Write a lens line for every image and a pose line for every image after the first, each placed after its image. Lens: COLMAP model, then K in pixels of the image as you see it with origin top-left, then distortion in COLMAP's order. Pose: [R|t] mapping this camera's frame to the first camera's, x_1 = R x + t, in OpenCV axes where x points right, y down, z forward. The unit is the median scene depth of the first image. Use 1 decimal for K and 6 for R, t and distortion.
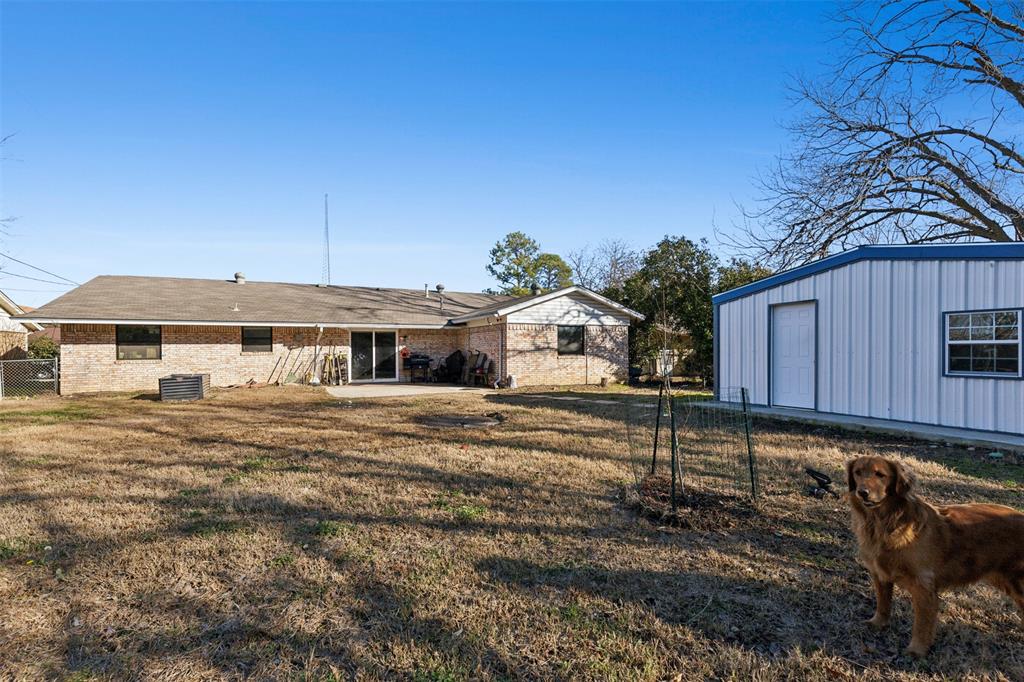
lens RADIAL K [[475.3, 0, 525.6], [0, 475.3, 352.1], [0, 0, 1]] dist [0.011688, -0.003069]
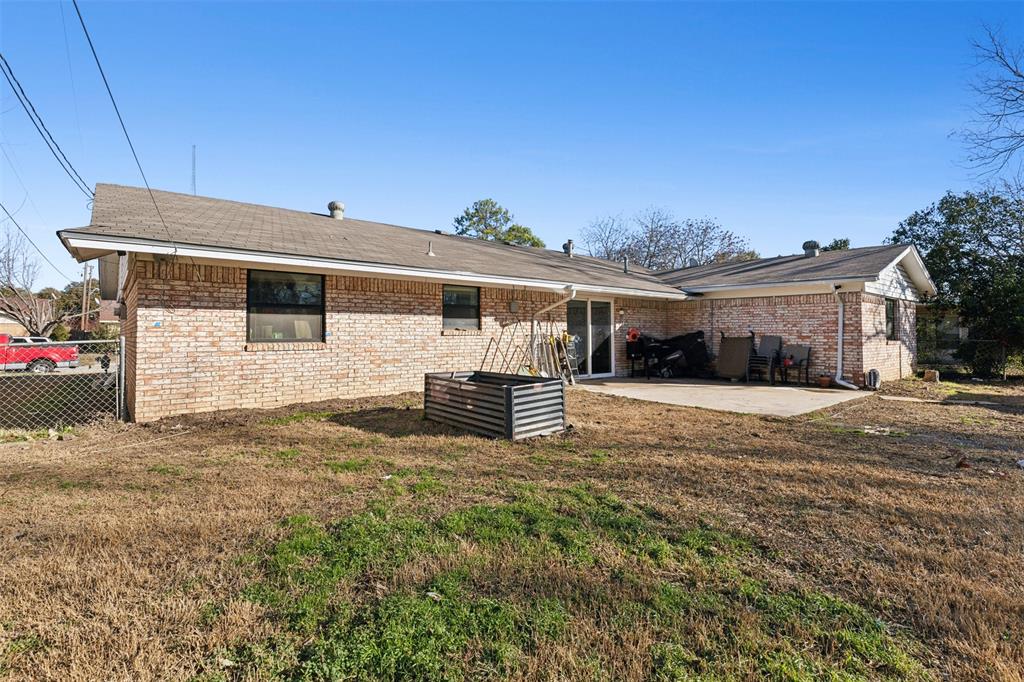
lens RADIAL K [[475.3, 0, 506.1], [0, 475.3, 326.7], [0, 0, 1]] dist [0.011688, -0.003069]
pose [[0.971744, 0.014607, 0.235586, -0.638430], [-0.010668, 0.999781, -0.017985, 0.005442], [-0.235797, 0.014964, 0.971687, 0.423855]]
